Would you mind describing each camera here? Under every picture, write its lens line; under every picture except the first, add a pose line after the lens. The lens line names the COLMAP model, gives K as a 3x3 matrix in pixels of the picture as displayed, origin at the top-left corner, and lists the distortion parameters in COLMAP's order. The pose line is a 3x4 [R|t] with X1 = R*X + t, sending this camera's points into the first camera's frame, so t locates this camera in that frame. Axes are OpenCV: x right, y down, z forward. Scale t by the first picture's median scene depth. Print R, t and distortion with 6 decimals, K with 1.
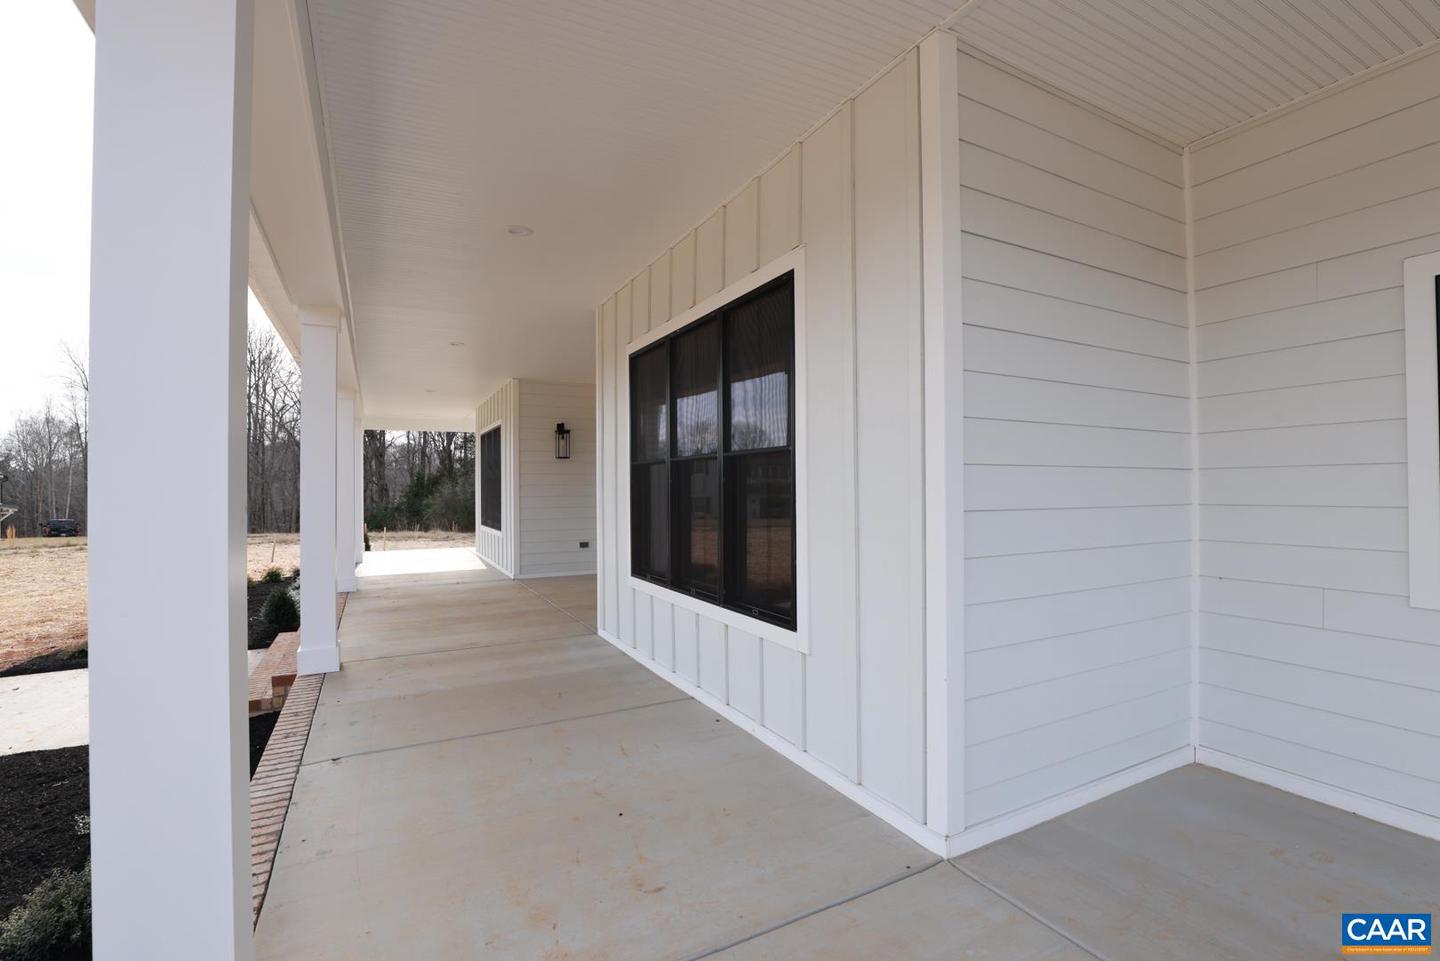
lens RADIAL K [[645.7, 0, 720.0], [0, 645.7, 480.5], [0, 0, 1]] dist [-0.035367, 0.000148]
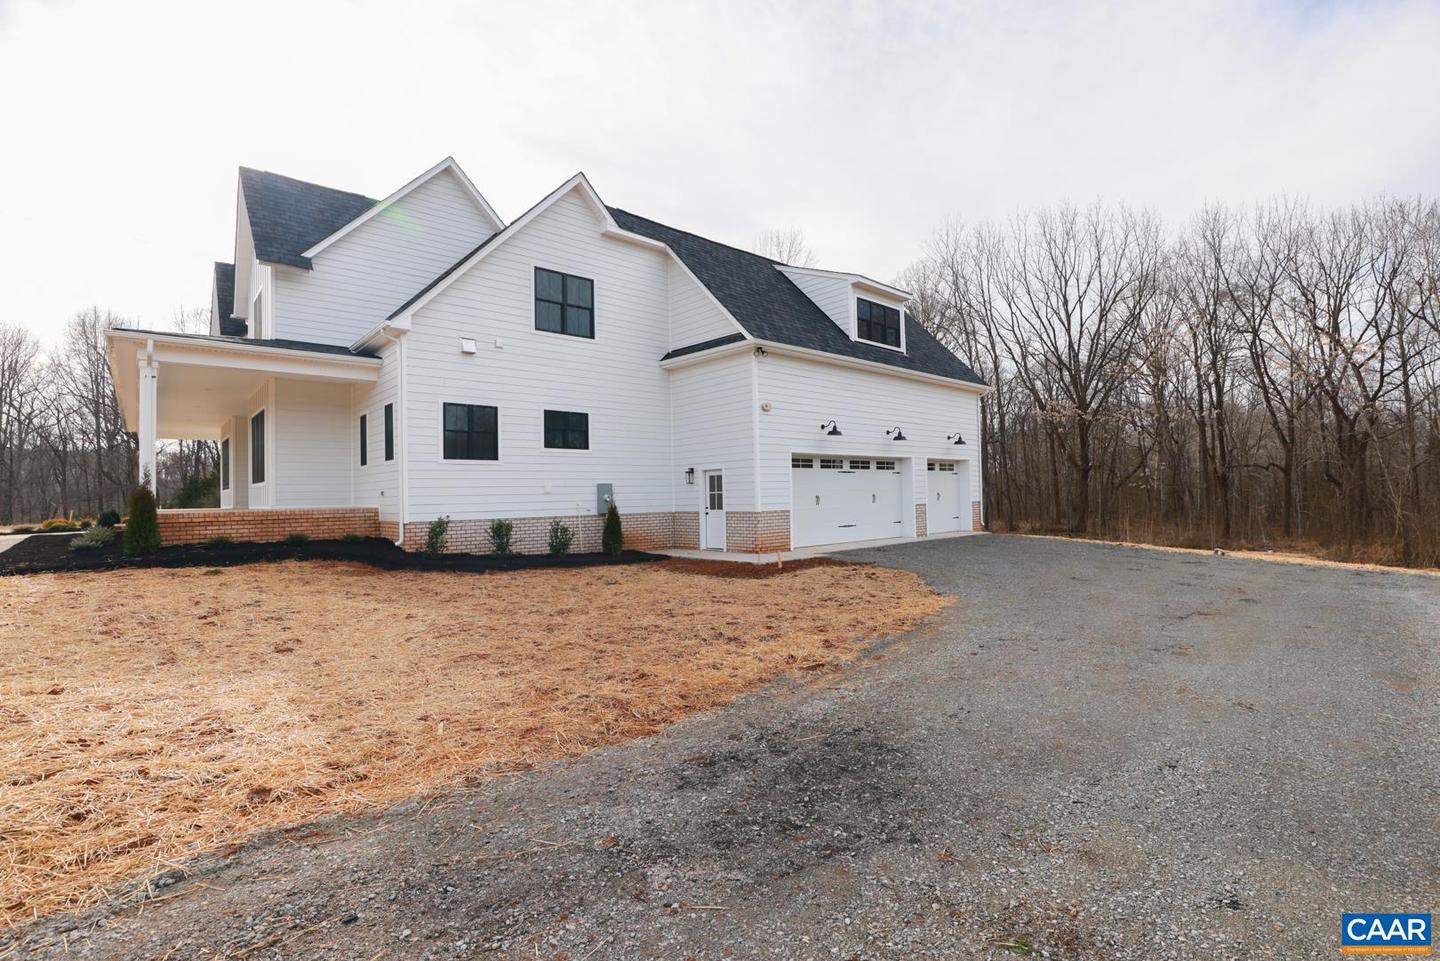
lens RADIAL K [[632.4, 0, 722.7], [0, 632.4, 487.4], [0, 0, 1]] dist [-0.025530, -0.000080]
pose [[0.964783, -0.007065, 0.262952, 0.091937], [0.009123, 0.999937, -0.006606, 0.015848], [-0.262889, 0.008772, 0.964786, -0.192539]]
